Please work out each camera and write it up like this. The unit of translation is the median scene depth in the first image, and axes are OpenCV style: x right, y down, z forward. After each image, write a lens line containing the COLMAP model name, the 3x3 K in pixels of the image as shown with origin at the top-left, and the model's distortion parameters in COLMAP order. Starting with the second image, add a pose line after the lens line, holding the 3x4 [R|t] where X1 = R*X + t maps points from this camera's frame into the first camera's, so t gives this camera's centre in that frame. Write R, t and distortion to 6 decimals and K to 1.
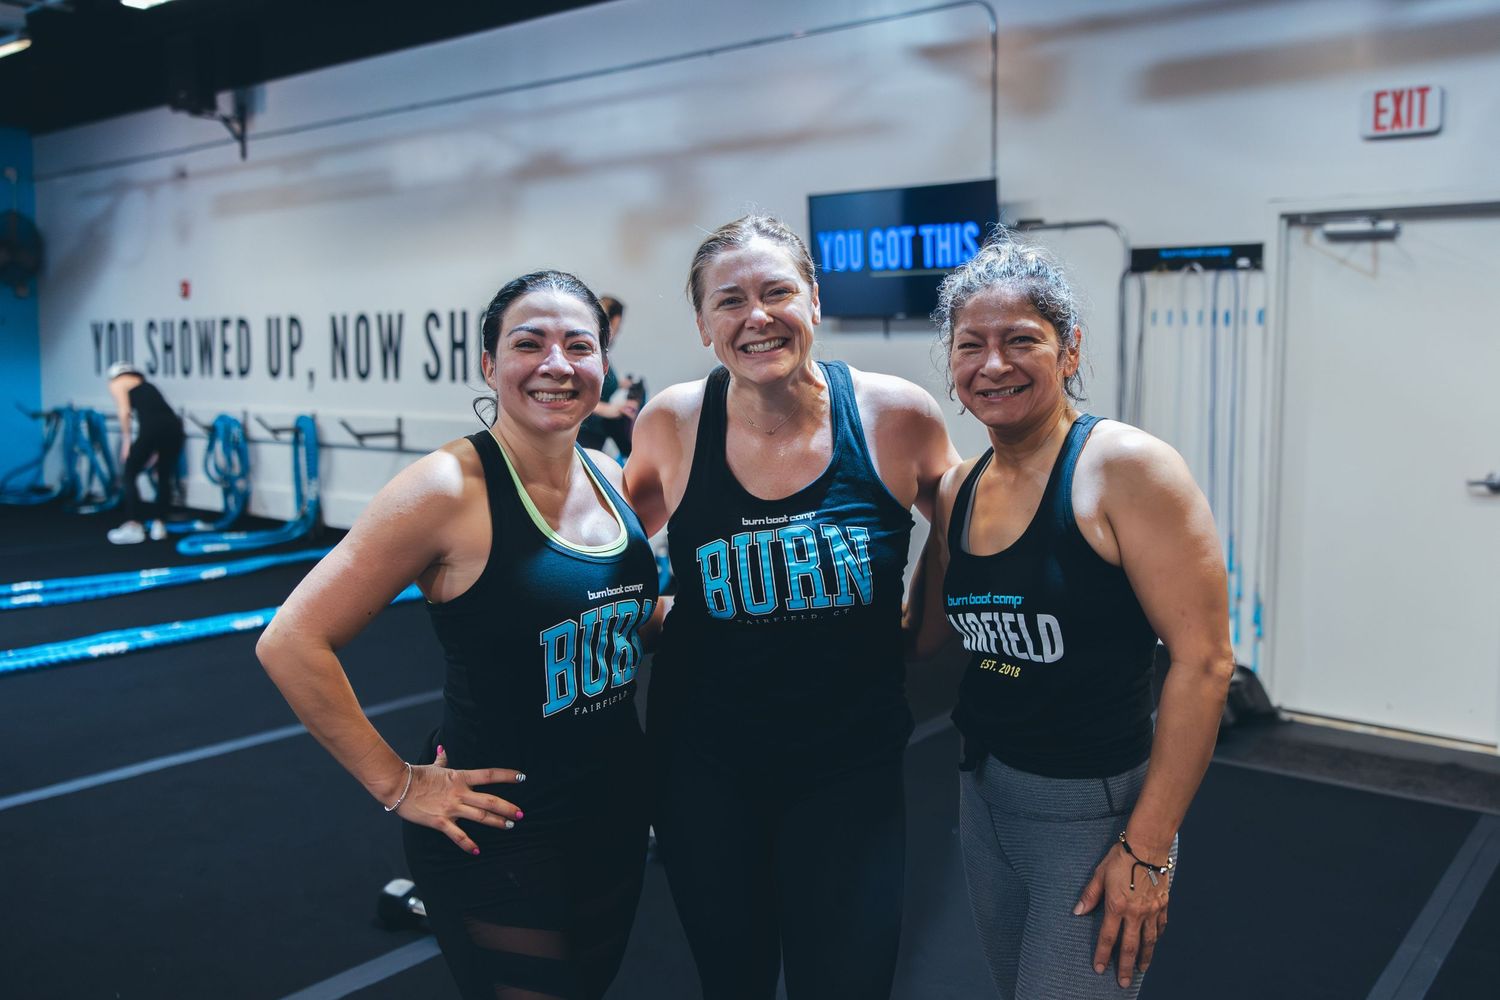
lens RADIAL K [[1392.7, 0, 755.9], [0, 1392.7, 439.1], [0, 0, 1]] dist [0.030016, -0.000988]
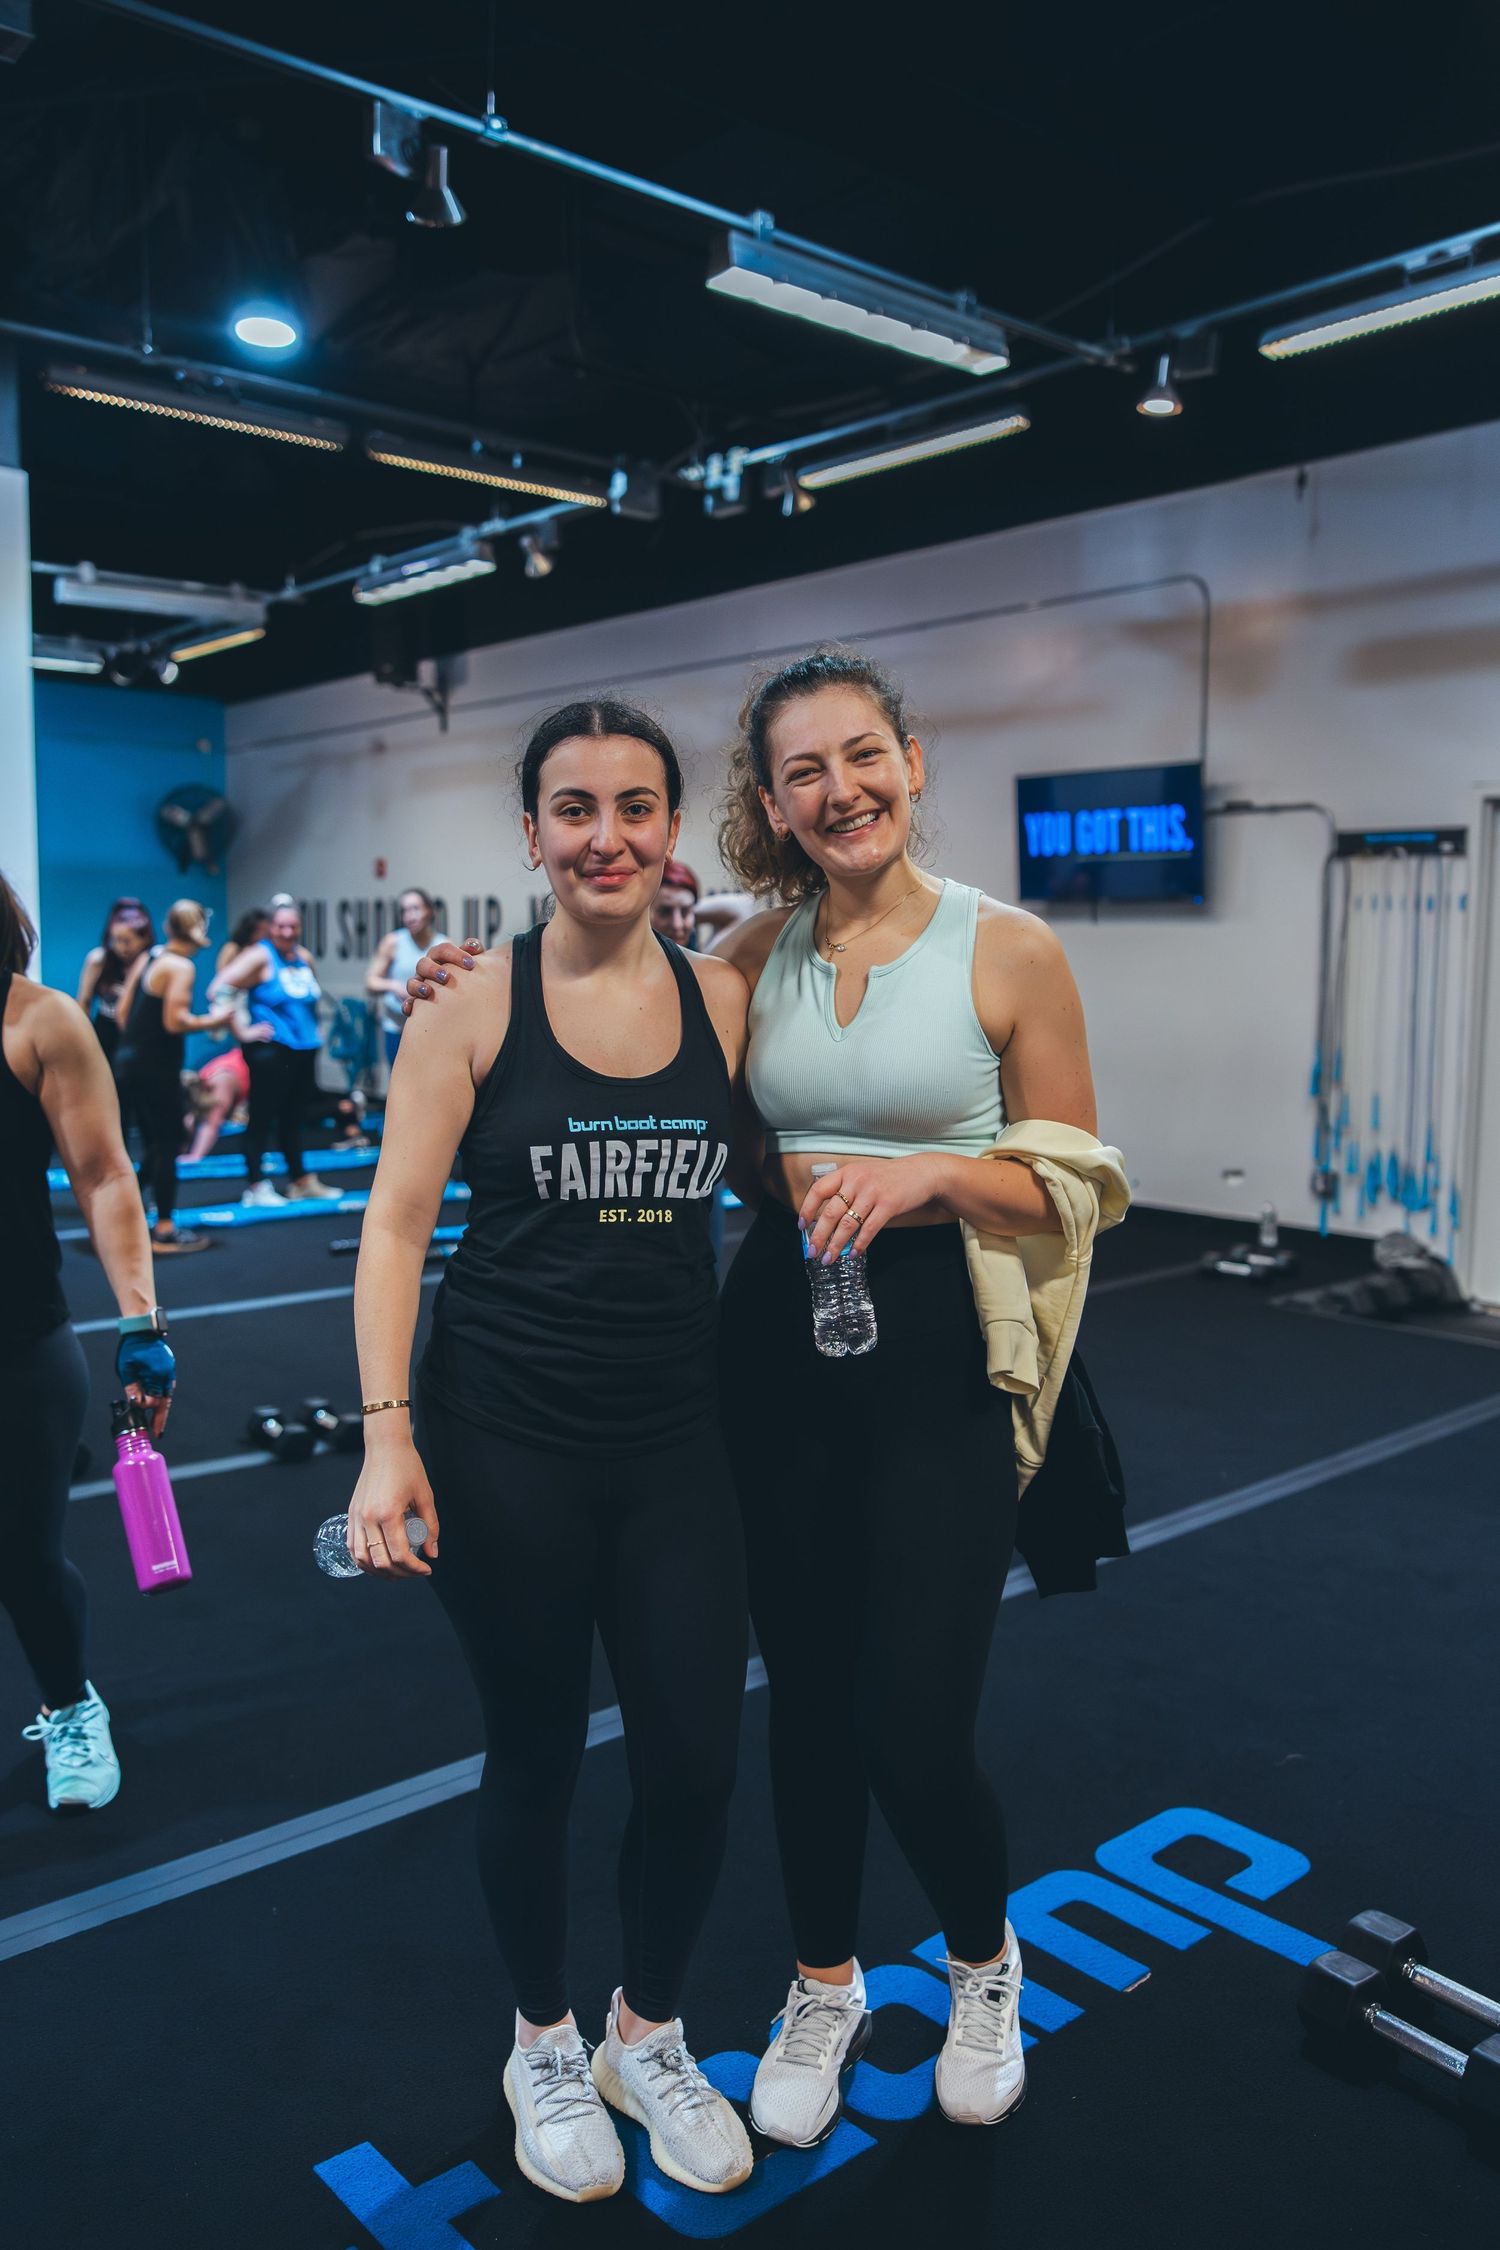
lens RADIAL K [[1762.8, 0, 750.5], [0, 1762.8, 1122.3], [0, 0, 1]] dist [-0.006993, -0.003746]
pose [[0.988202, 0.024142, -0.151240, 0.058473], [-0.018351, 0.999048, 0.039570, 0.029271], [0.152052, -0.036327, 0.987705, -0.332344]]
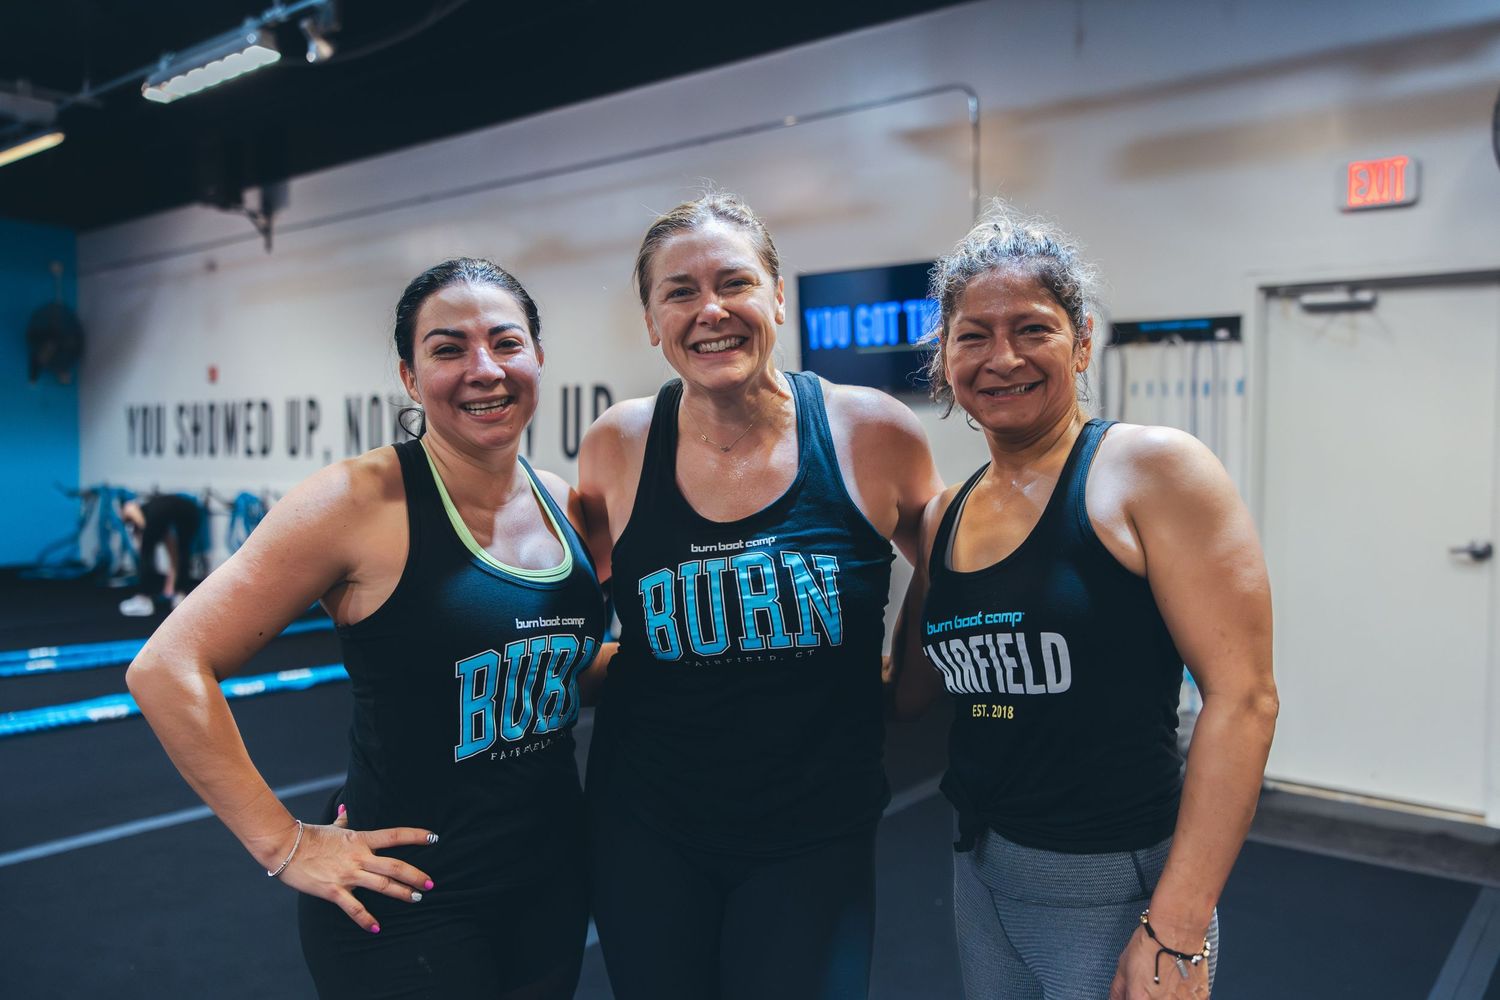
lens RADIAL K [[1280.0, 0, 749.6], [0, 1280.0, 473.9], [0, 0, 1]] dist [0.018611, 0.014271]
pose [[0.999972, 0.004254, -0.006103, 0.011376], [-0.004514, 0.999060, -0.043124, 0.018341], [0.005913, 0.043151, 0.999051, 0.072989]]
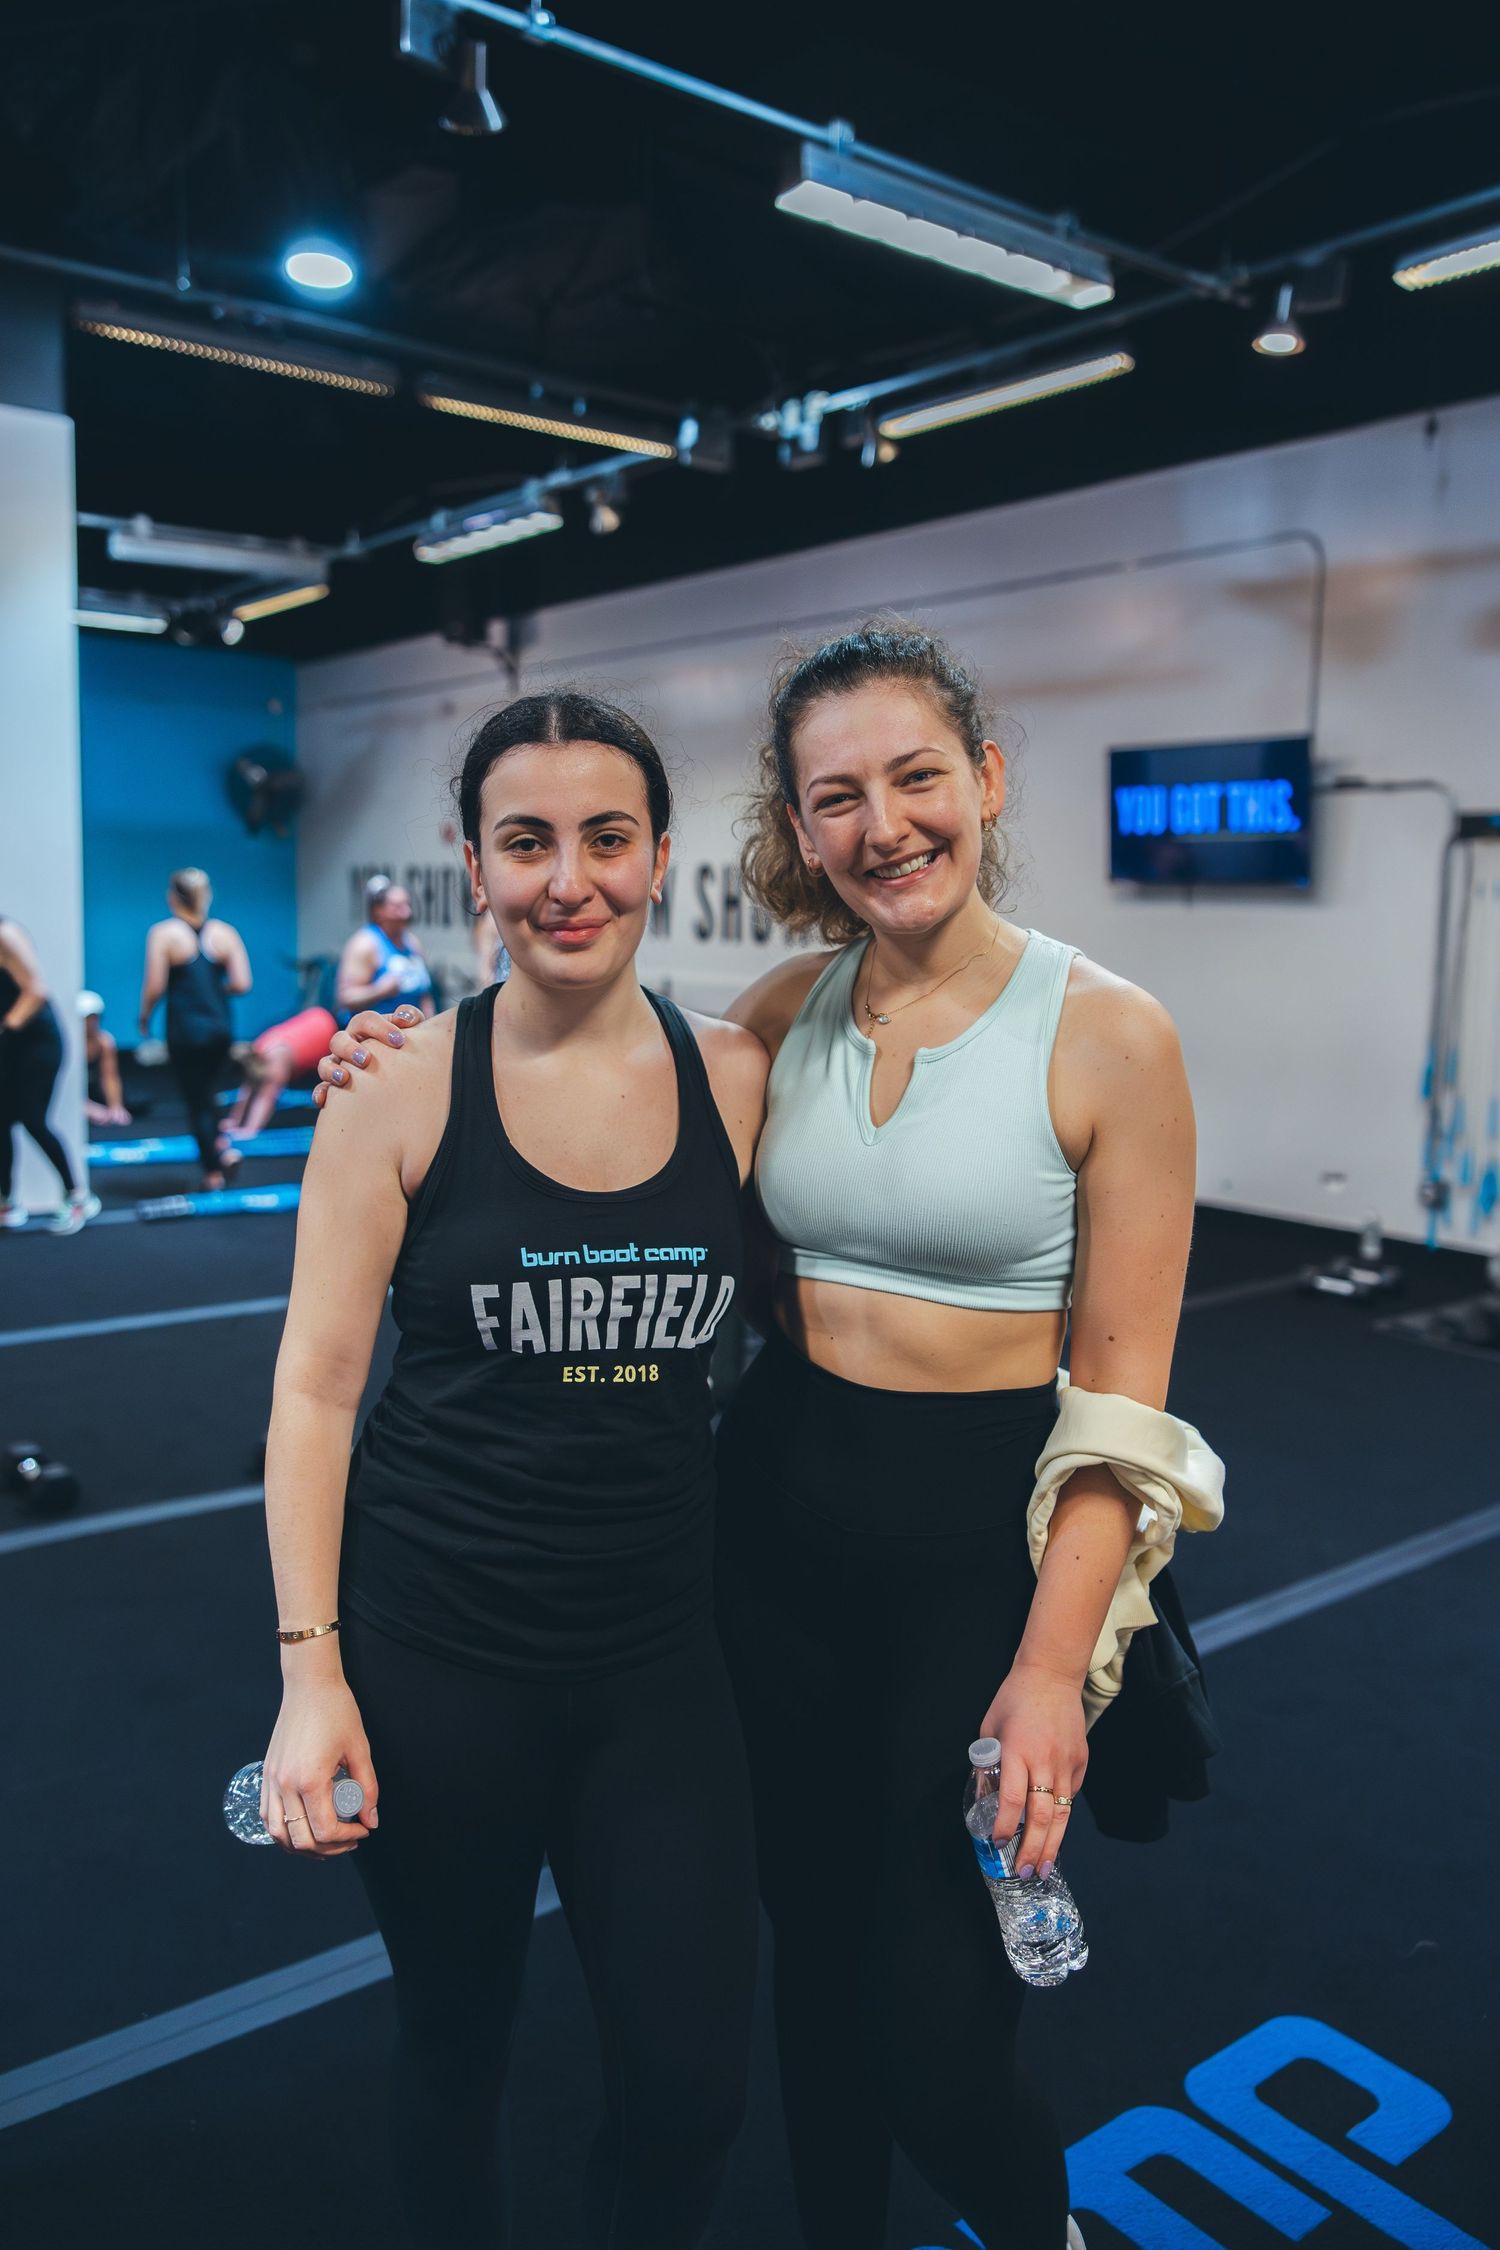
lens RADIAL K [[1756.3, 0, 743.0], [0, 1756.3, 1125.1], [0, 0, 1]] dist [0.004837, -0.002794]
pose [[0.978963, 0.046161, -0.198750, 0.054845], [-0.033853, 0.997318, 0.064890, 0.008073], [0.201212, -0.056797, 0.977900, -0.249692]]
